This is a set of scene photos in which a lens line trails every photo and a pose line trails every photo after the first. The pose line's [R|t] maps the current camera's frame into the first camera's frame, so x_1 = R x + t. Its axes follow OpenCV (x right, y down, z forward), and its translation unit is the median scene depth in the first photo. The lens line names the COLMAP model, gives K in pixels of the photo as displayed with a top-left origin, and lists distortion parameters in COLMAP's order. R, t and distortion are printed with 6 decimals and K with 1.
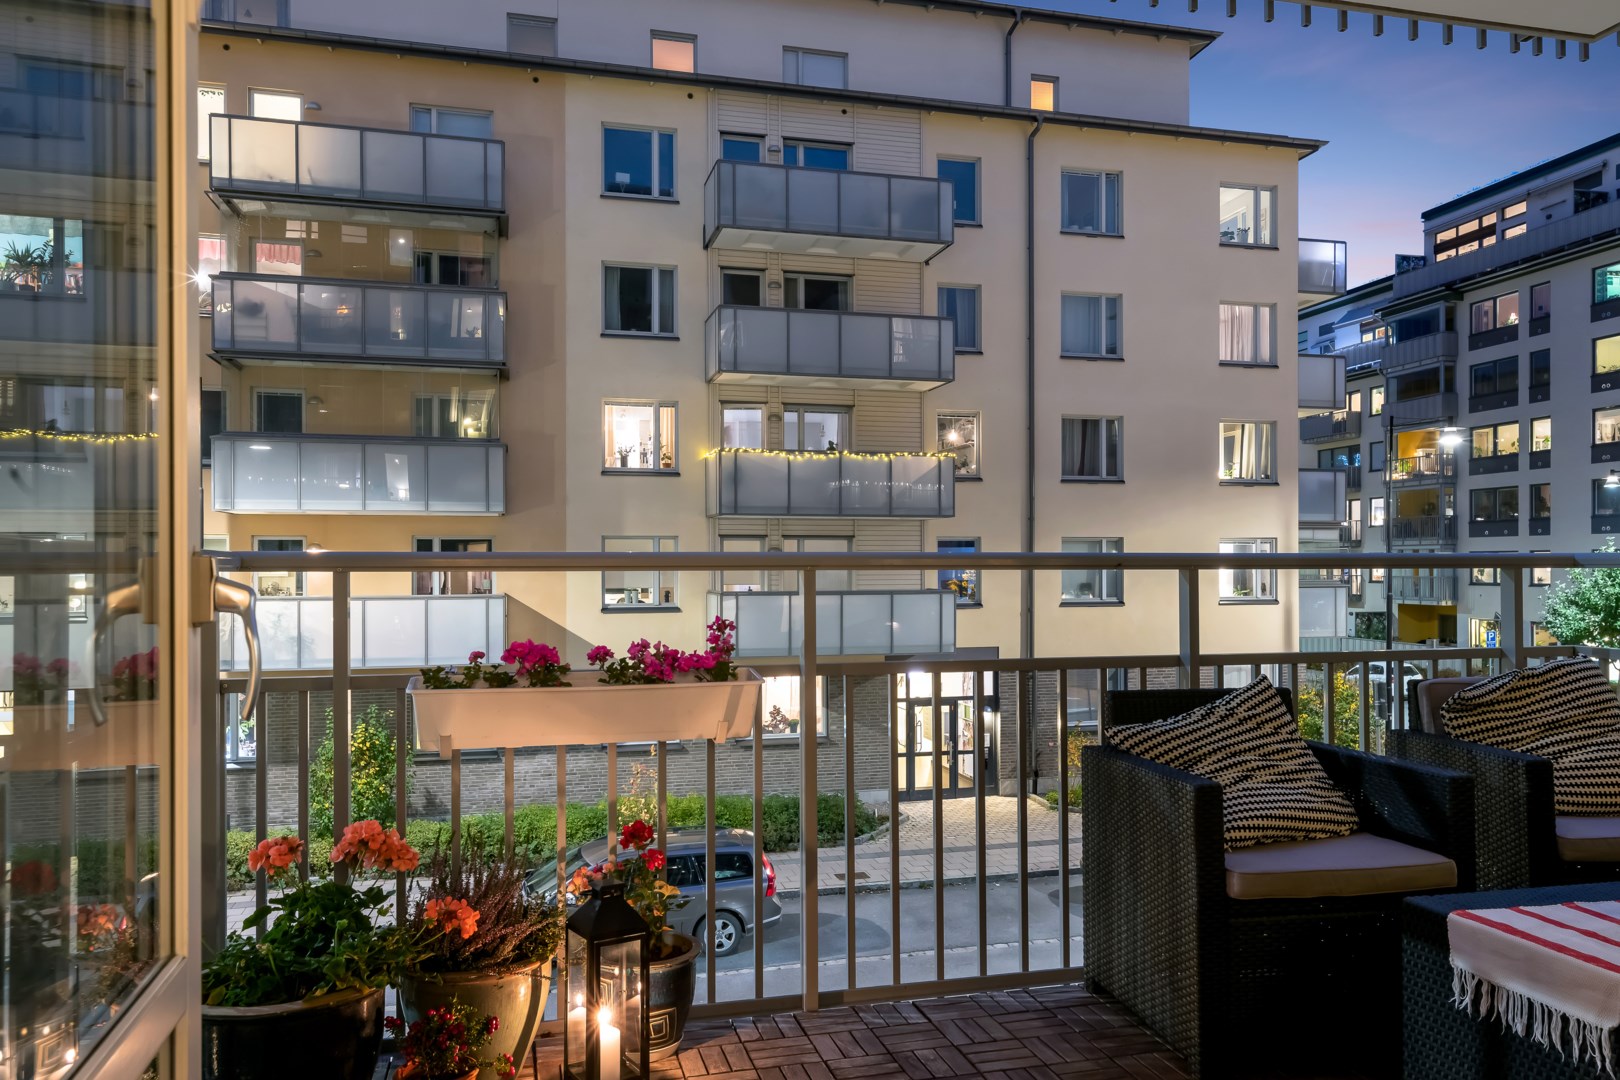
lens RADIAL K [[1147.8, 0, 815.6], [0, 1147.8, 558.2], [0, 0, 1]] dist [0.009458, 0.002121]
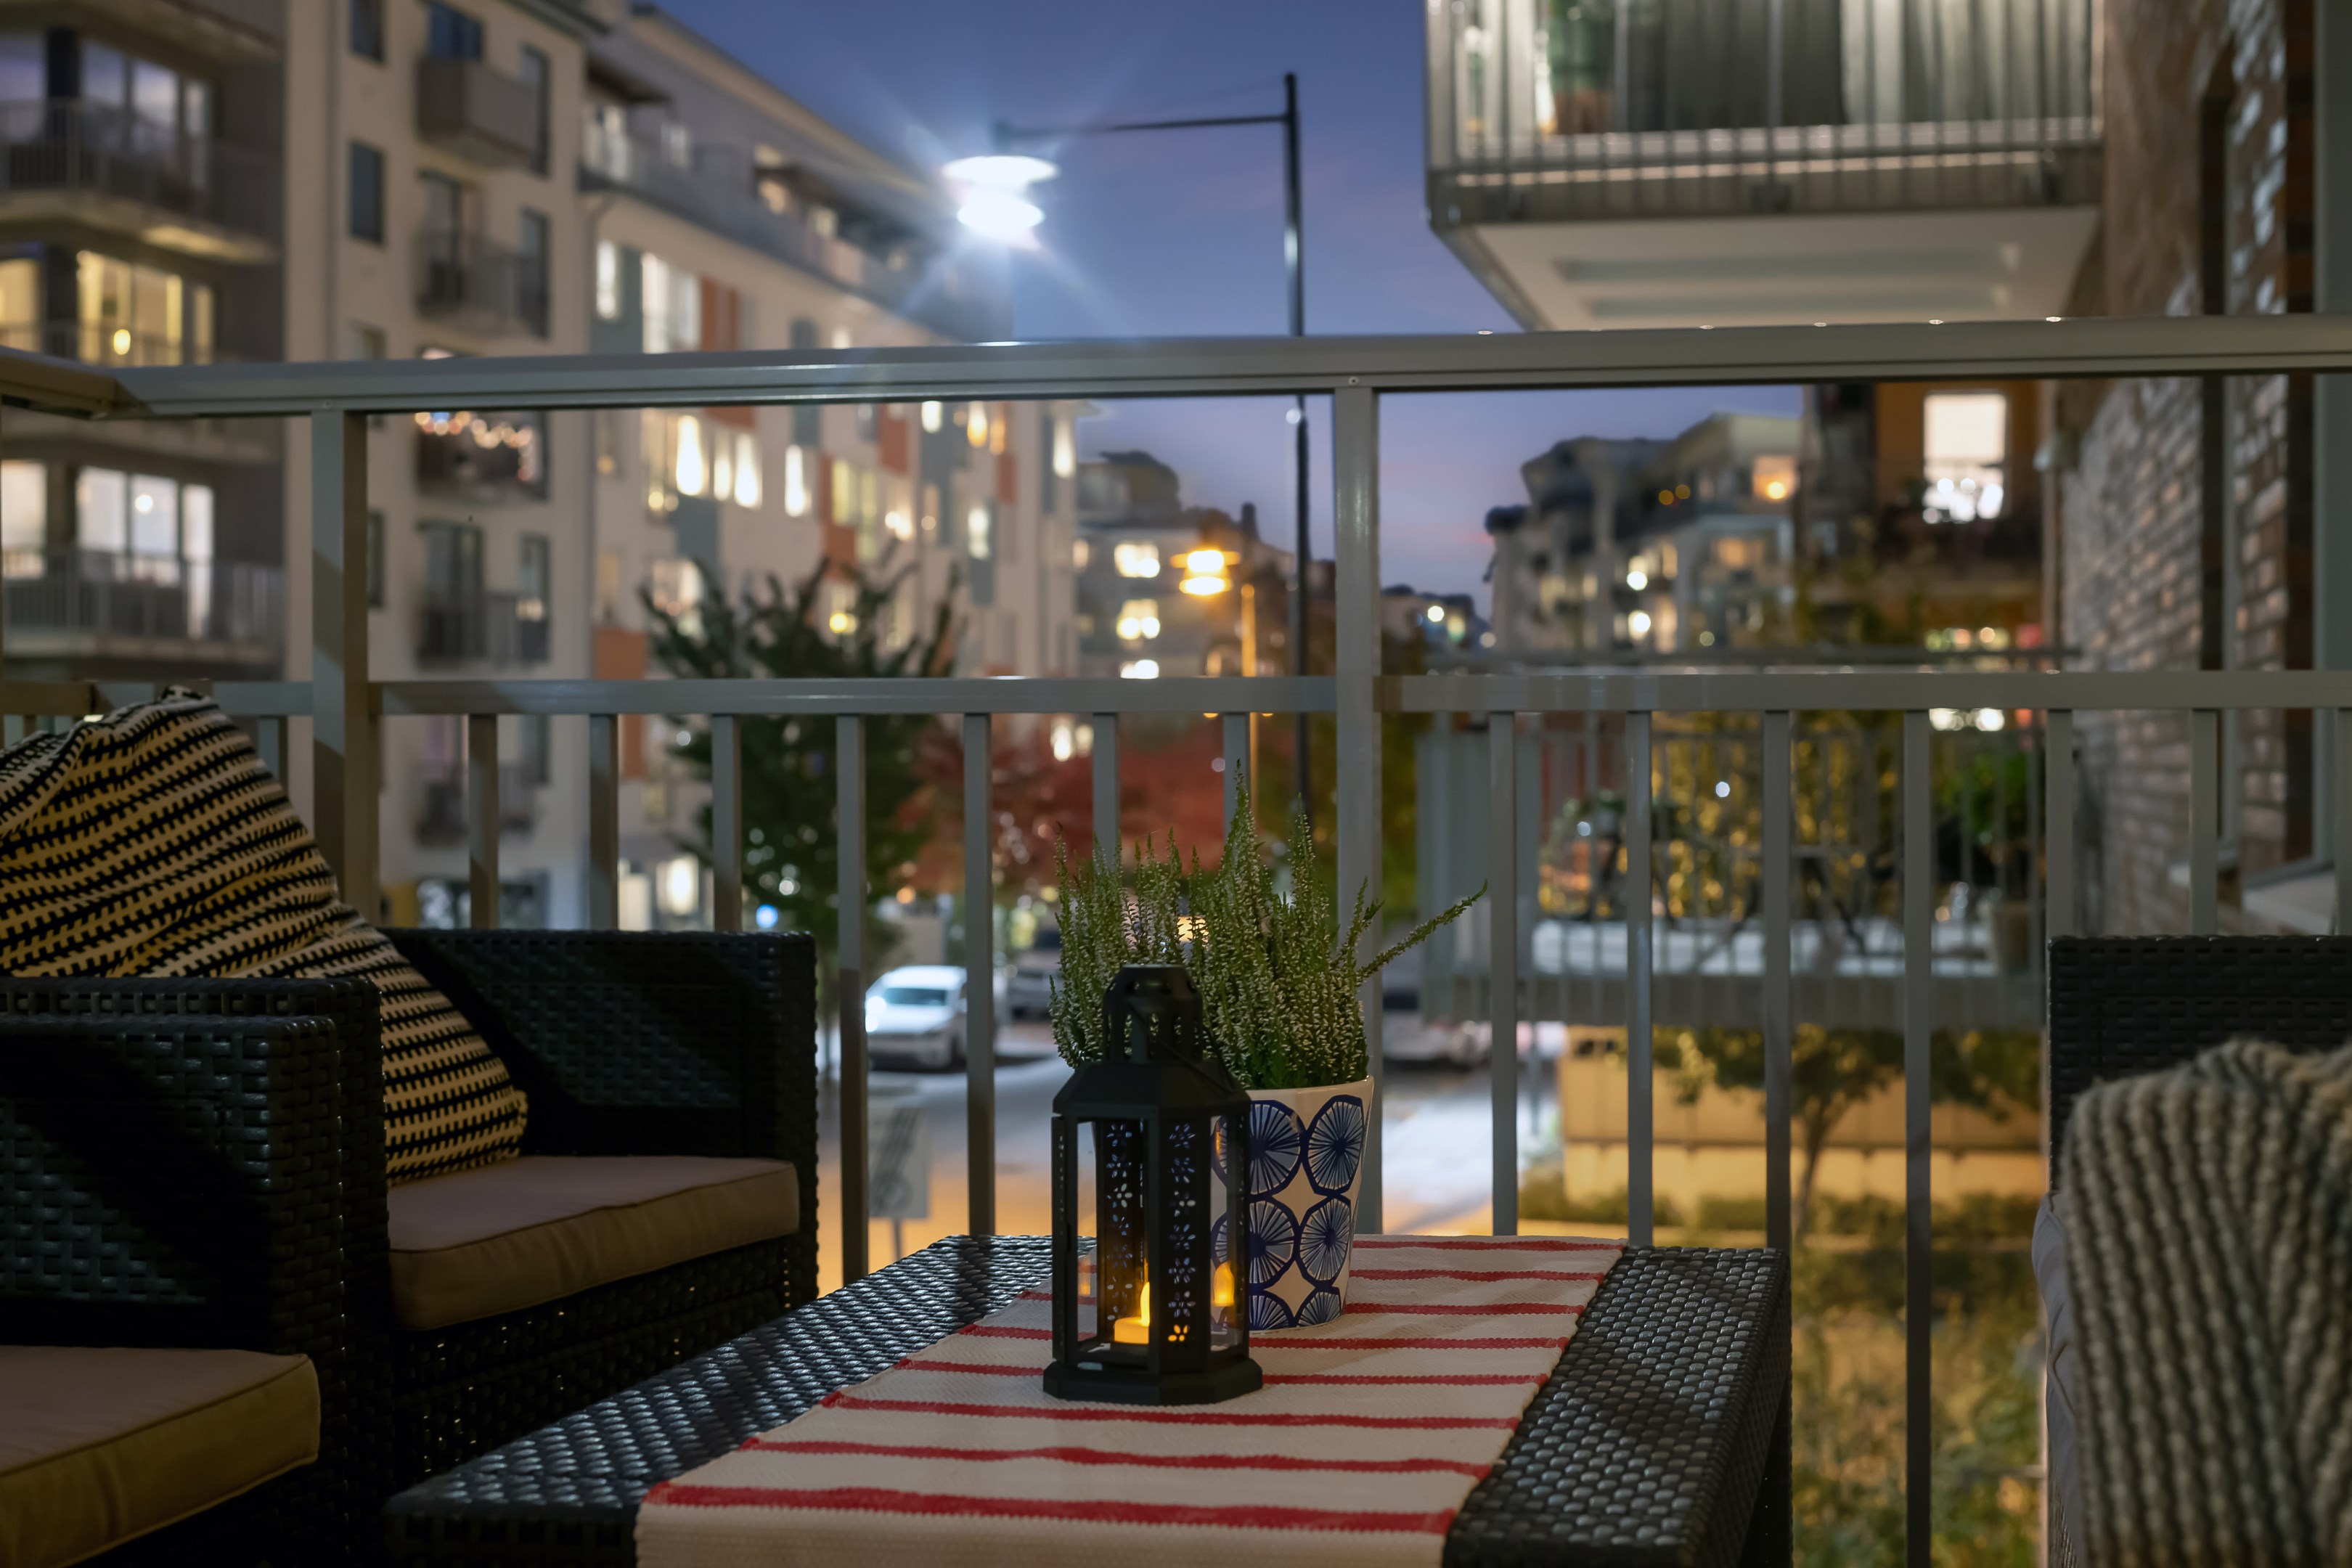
lens RADIAL K [[3490.8, 0, 1176.0], [0, 3490.8, 784.0], [0, 0, 1]] dist [-0.031383, -0.062286]
pose [[0.442852, -0.003752, 0.896587, -0.026833], [-0.008418, 0.999930, 0.008342, 0.104619], [-0.896555, -0.011242, 0.442790, 0.398811]]
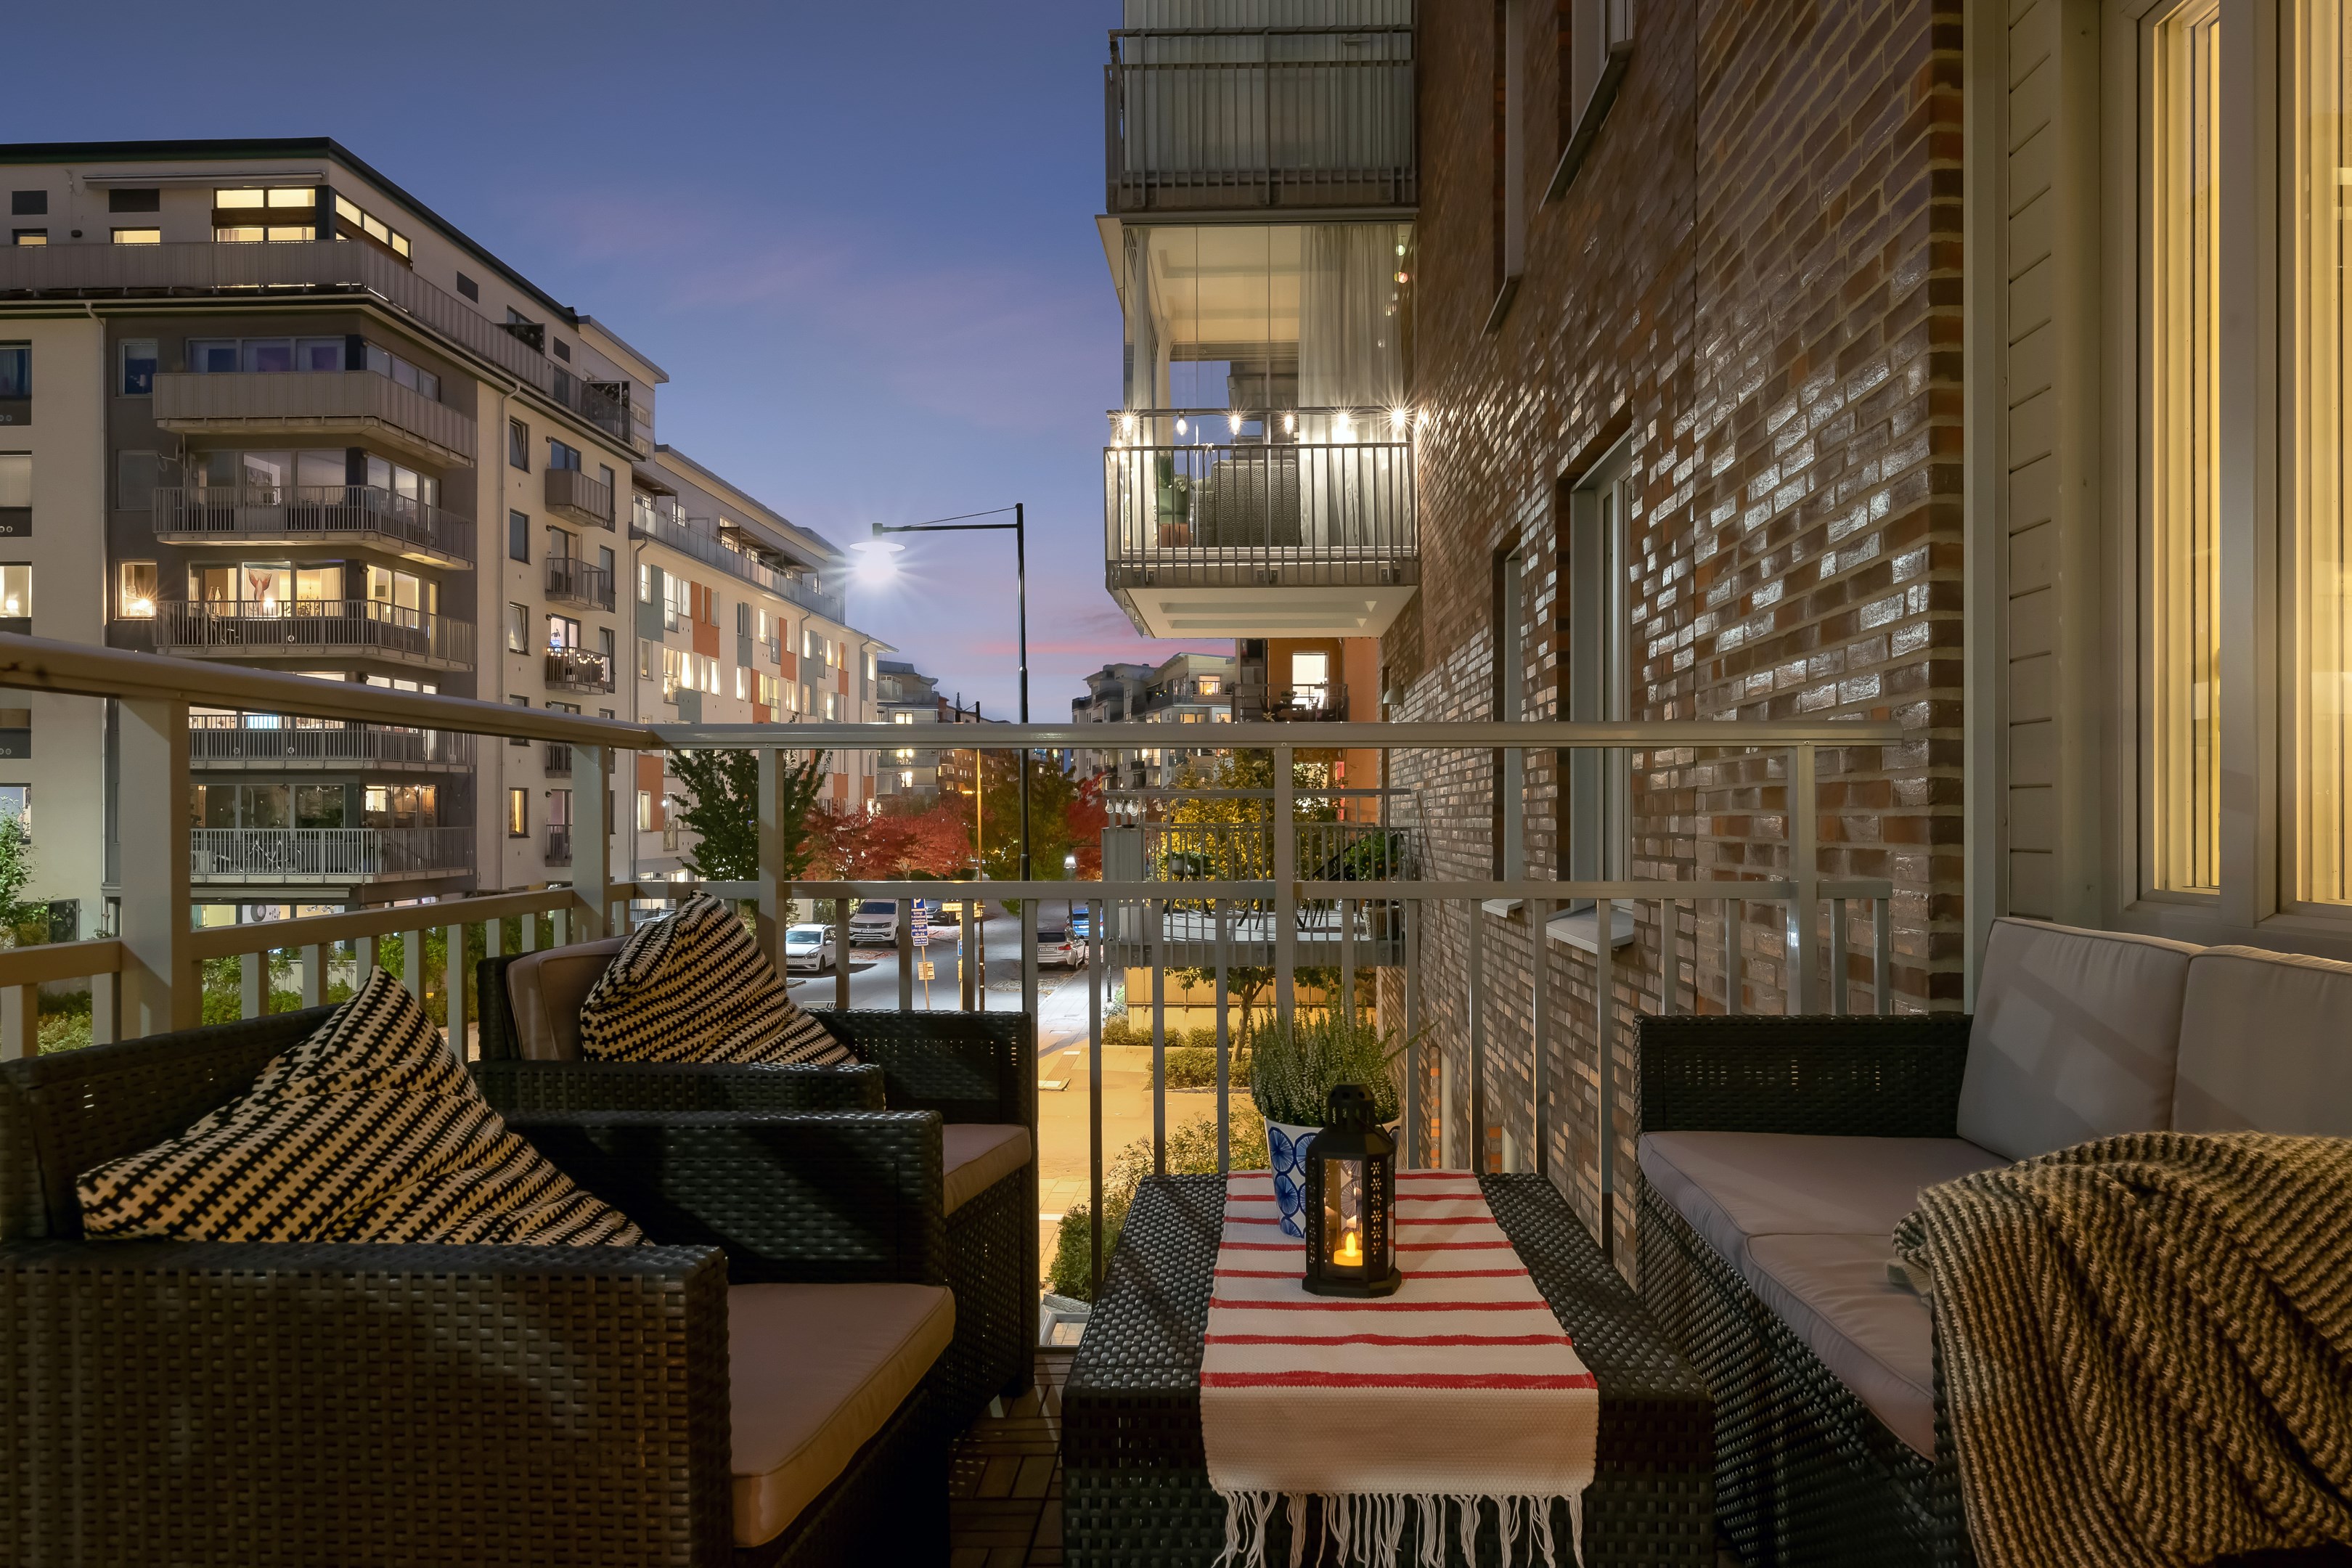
lens RADIAL K [[1666.4, 0, 1184.1], [0, 1666.4, 810.4], [0, 0, 1]] dist [0.009458, 0.002121]
pose [[0.290915, 0.003520, 0.956742, -0.089138], [-0.008117, 0.999966, -0.001211, 0.043295], [-0.956714, -0.007414, 0.290934, 0.545810]]
